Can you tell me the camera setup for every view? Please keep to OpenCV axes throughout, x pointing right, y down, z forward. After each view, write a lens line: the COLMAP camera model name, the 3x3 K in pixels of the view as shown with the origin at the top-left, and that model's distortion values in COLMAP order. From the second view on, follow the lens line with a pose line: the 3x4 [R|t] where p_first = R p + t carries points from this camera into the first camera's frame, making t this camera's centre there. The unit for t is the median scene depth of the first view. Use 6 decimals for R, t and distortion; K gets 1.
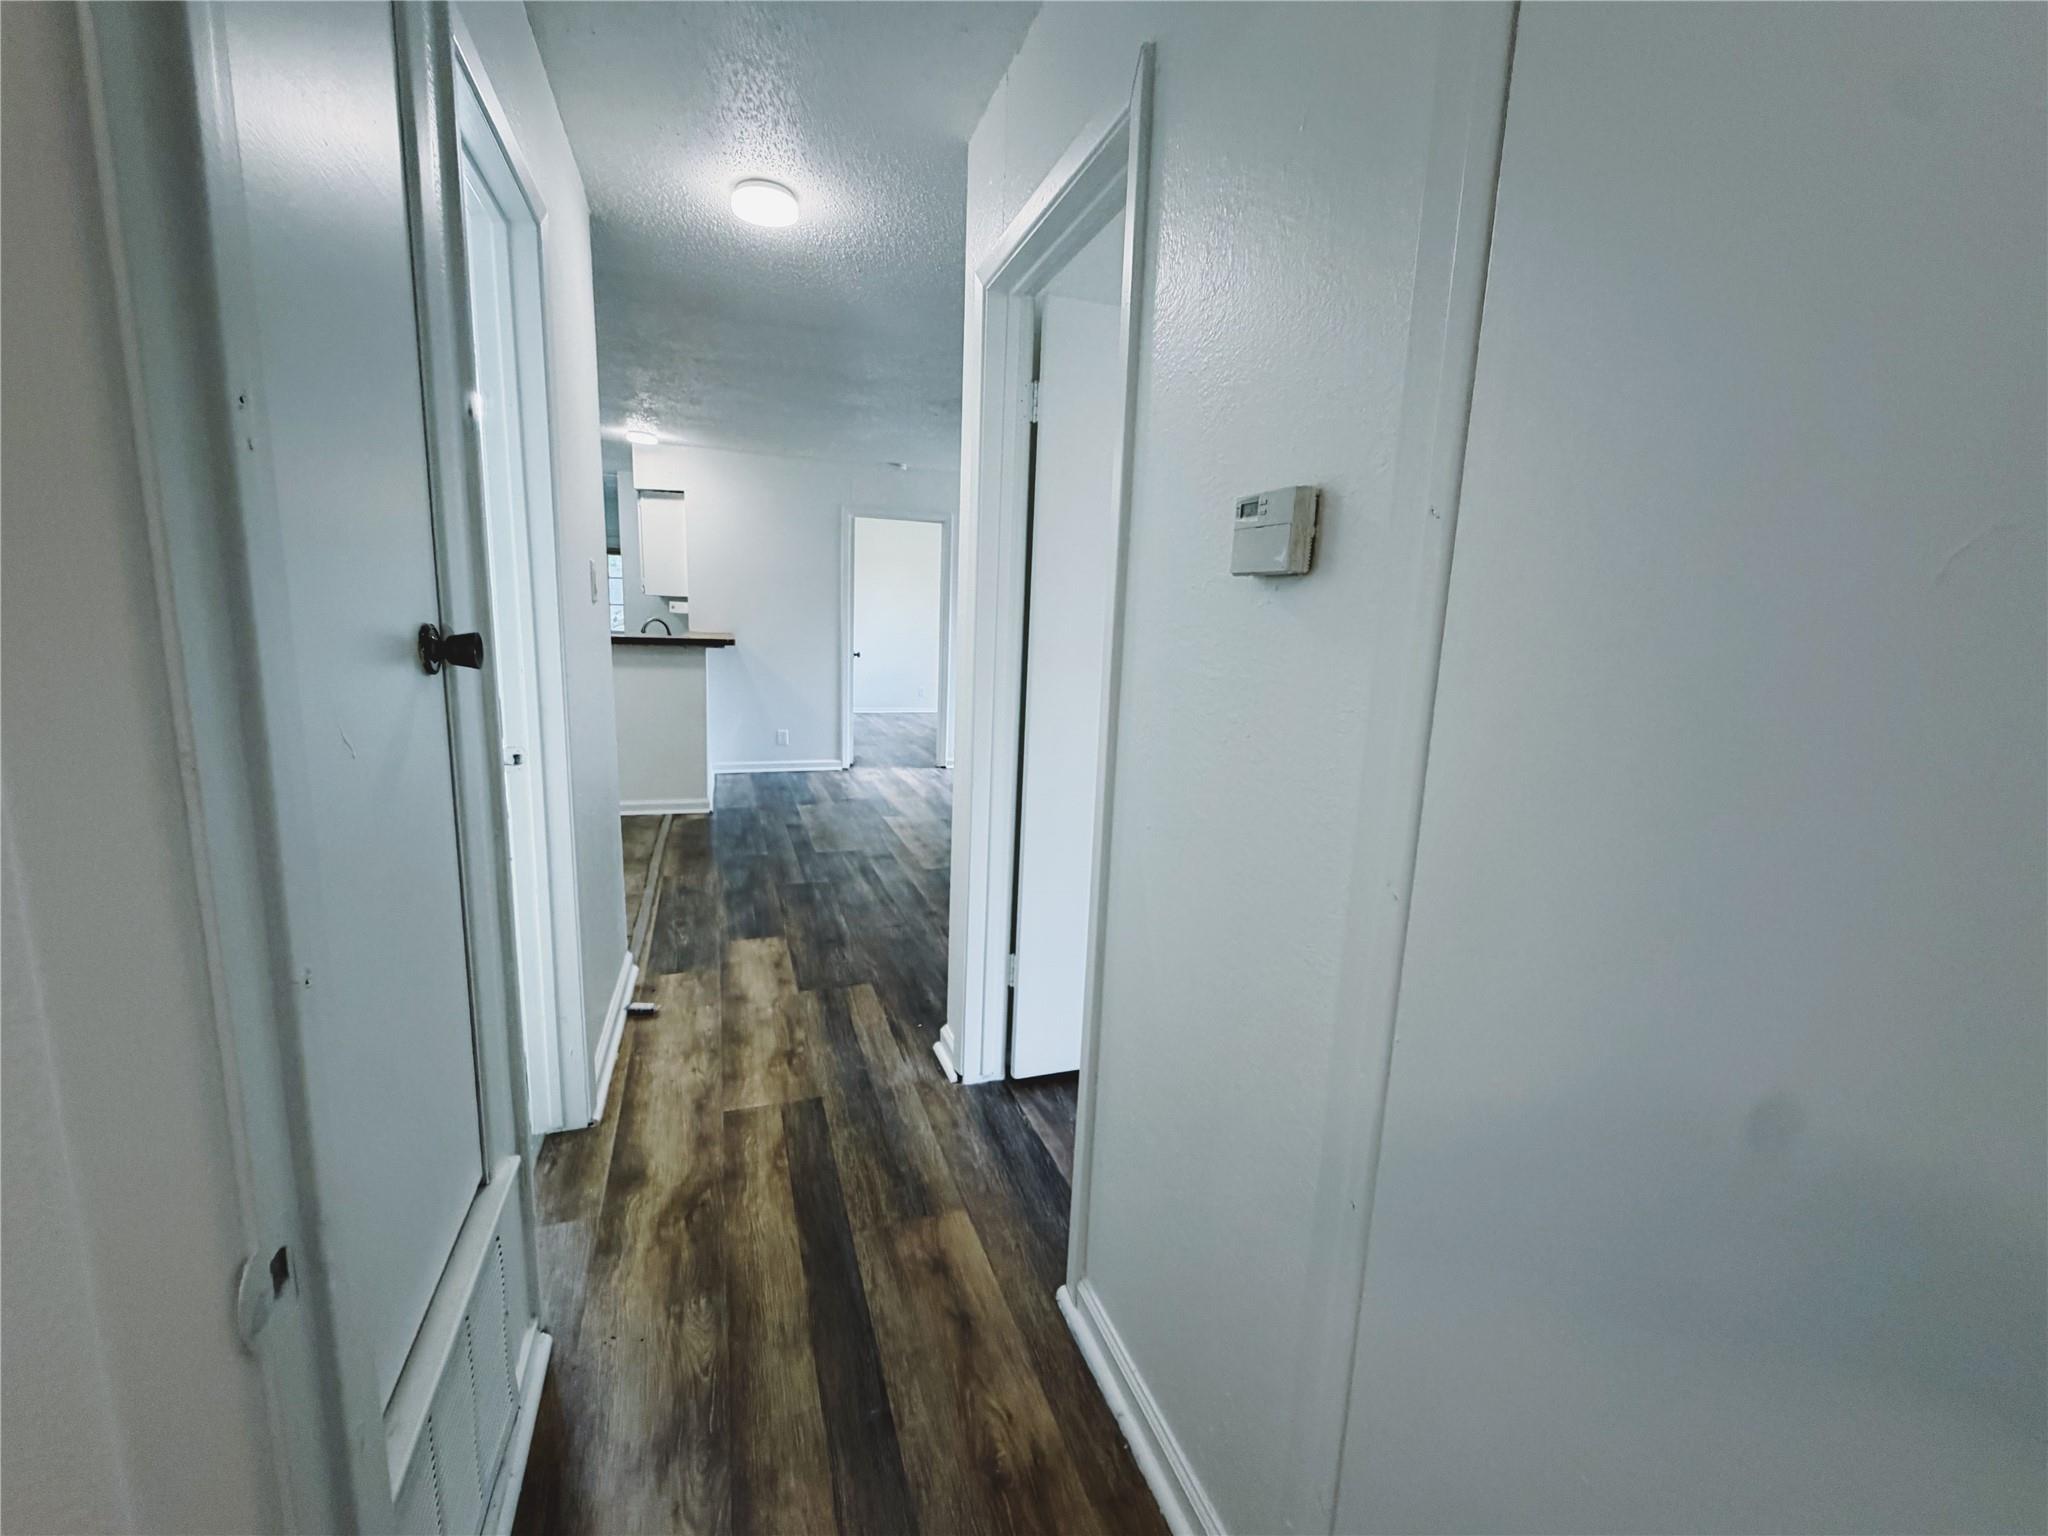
lens RADIAL K [[842.0, 0, 1034.7], [0, 842.0, 782.6], [0, 0, 1]] dist [0.000949, 0.000051]
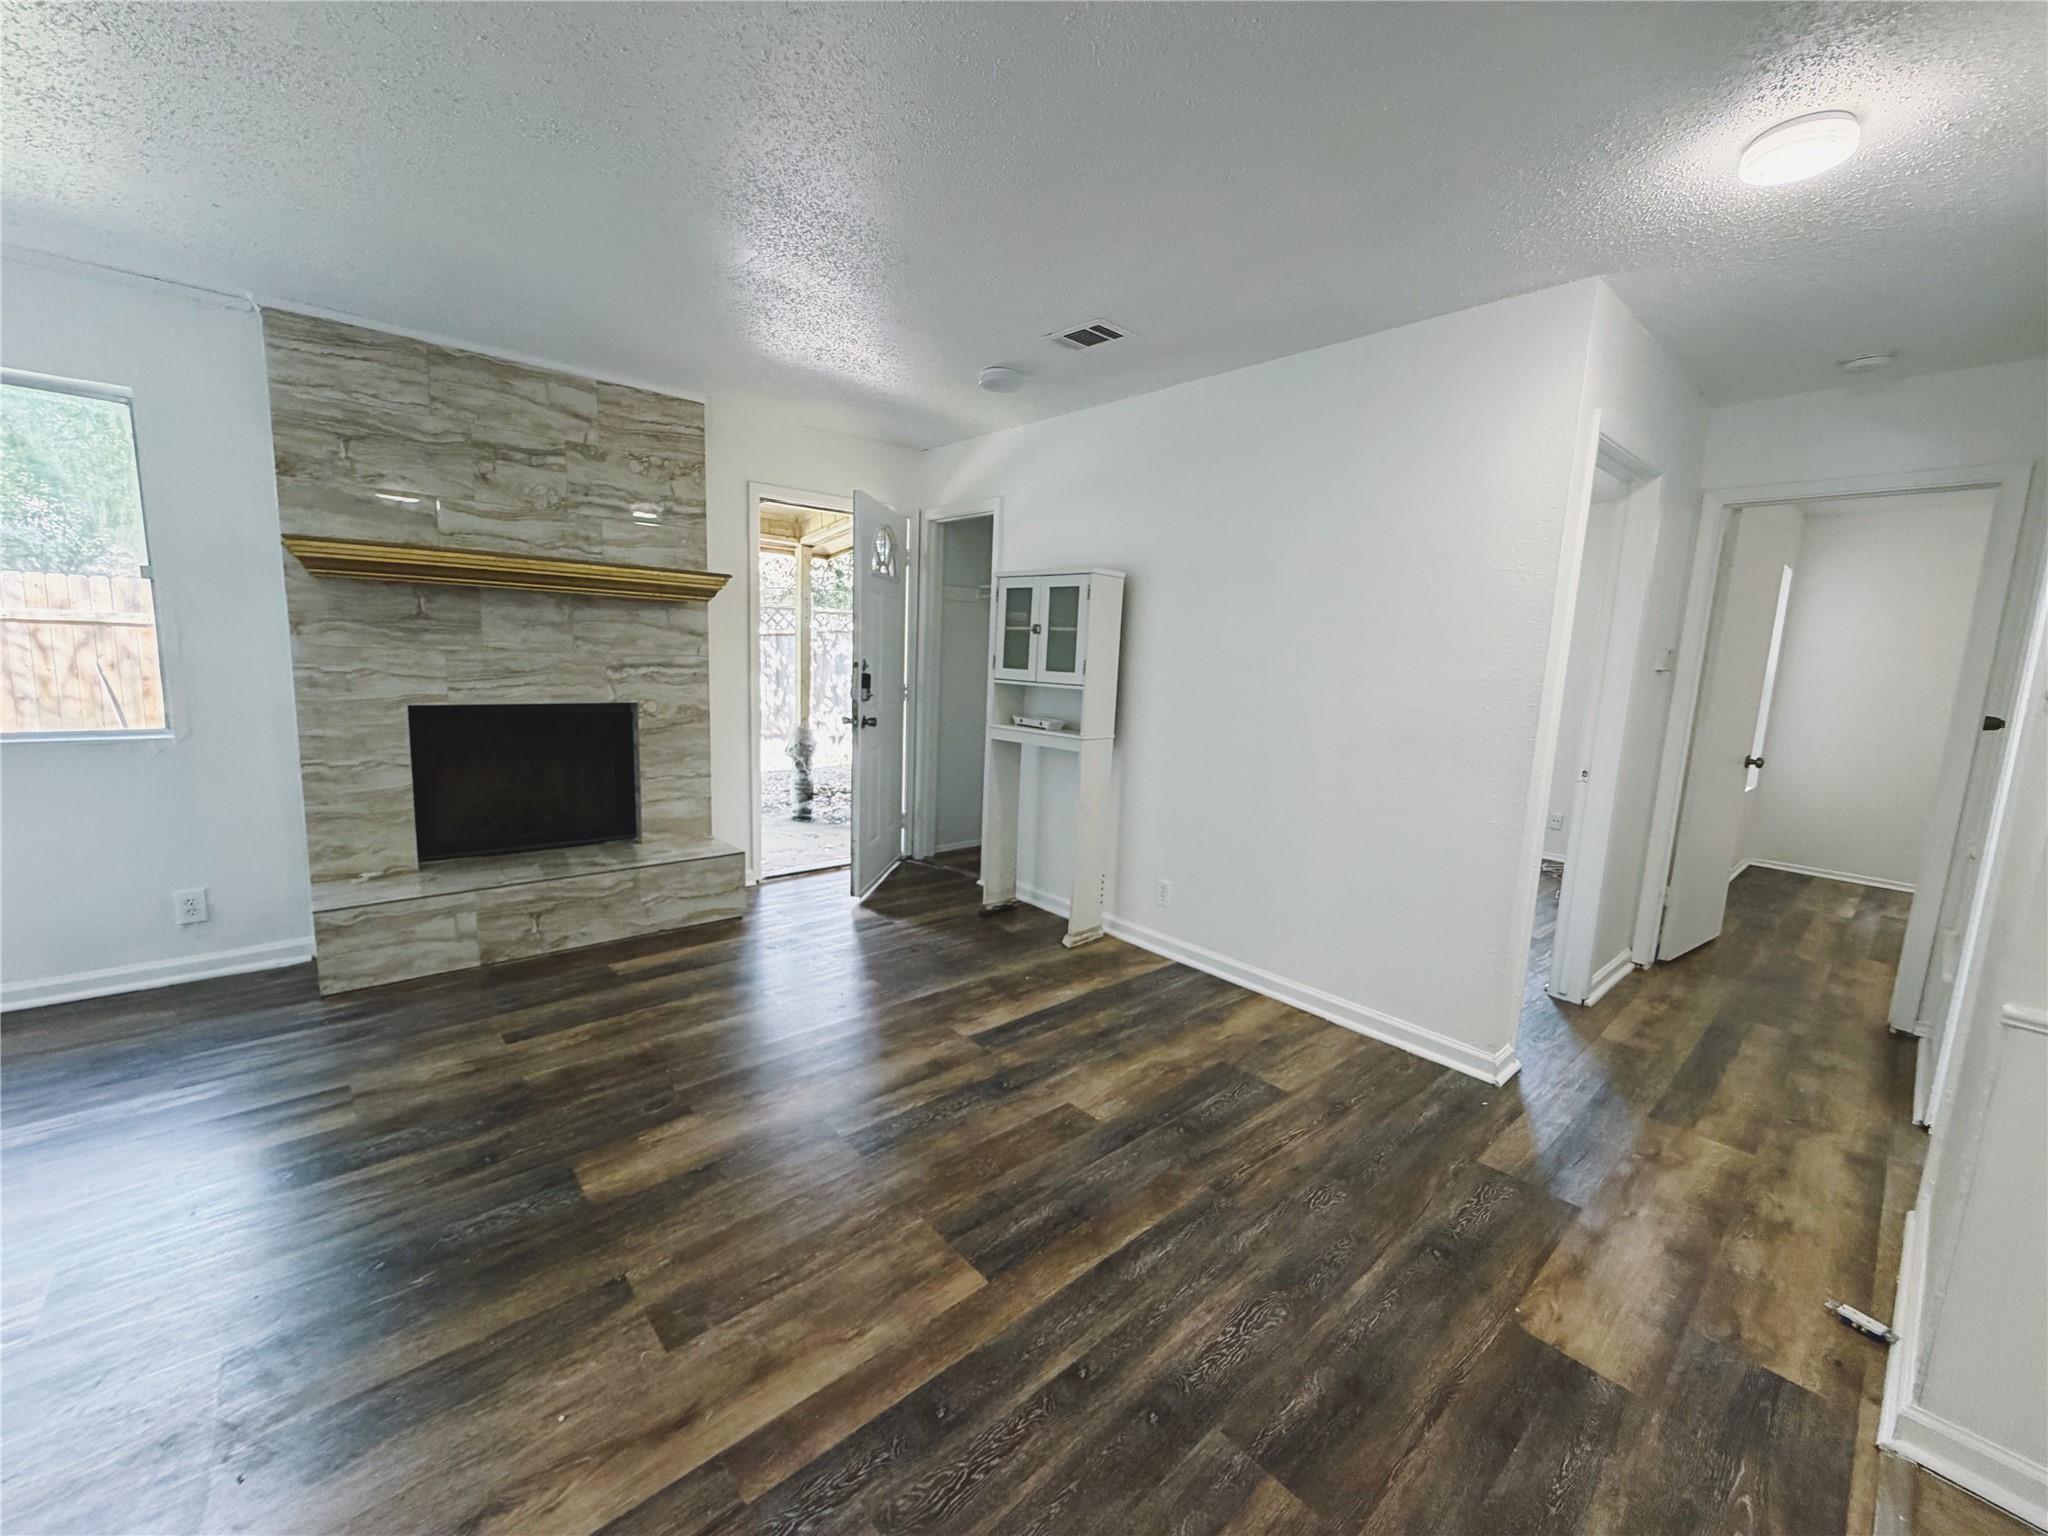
lens RADIAL K [[818.5, 0, 1017.5], [0, 818.5, 771.0], [0, 0, 1]] dist [-0.001359, 0.000557]
pose [[-0.357890, -0.192566, 0.913692, -0.584712], [0.121454, 0.960592, 0.250023, -0.303420], [-0.925831, 0.200452, -0.320399, 1.381797]]
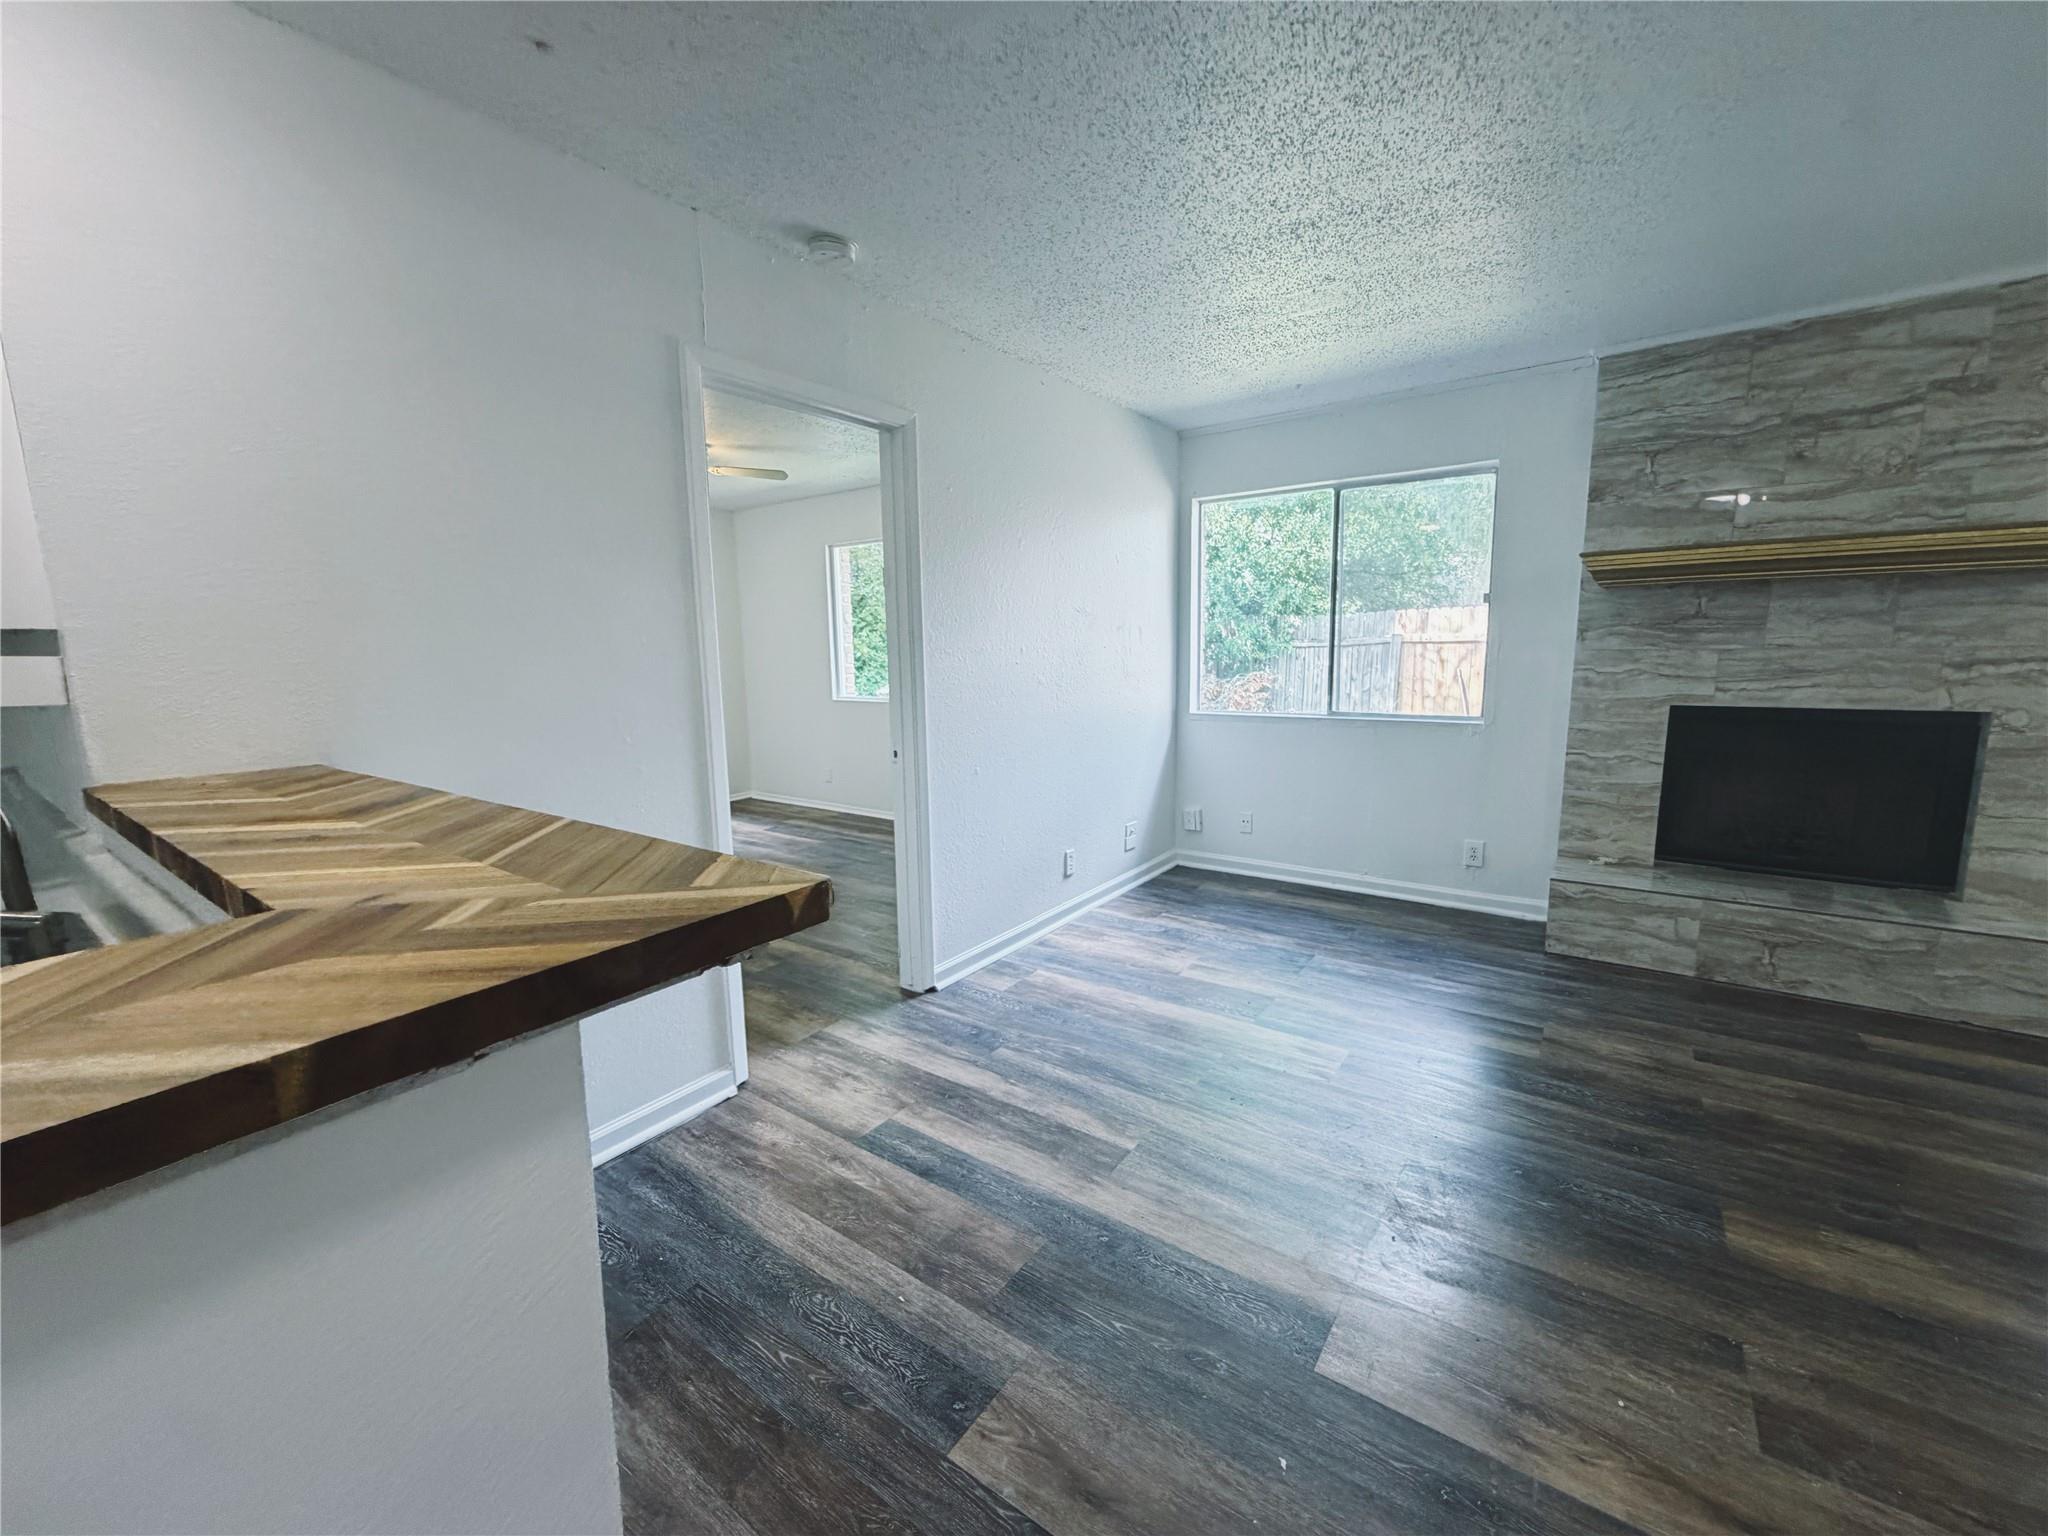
lens RADIAL K [[818.5, 0, 1019.9], [0, 818.5, 768.9], [0, 0, 1]] dist [-0.001359, 0.000557]
pose [[0.829900, -0.140206, 0.540007, -0.619427], [0.156660, 0.987529, 0.015640, -0.285308], [-0.535466, 0.071618, 0.841515, 1.319698]]
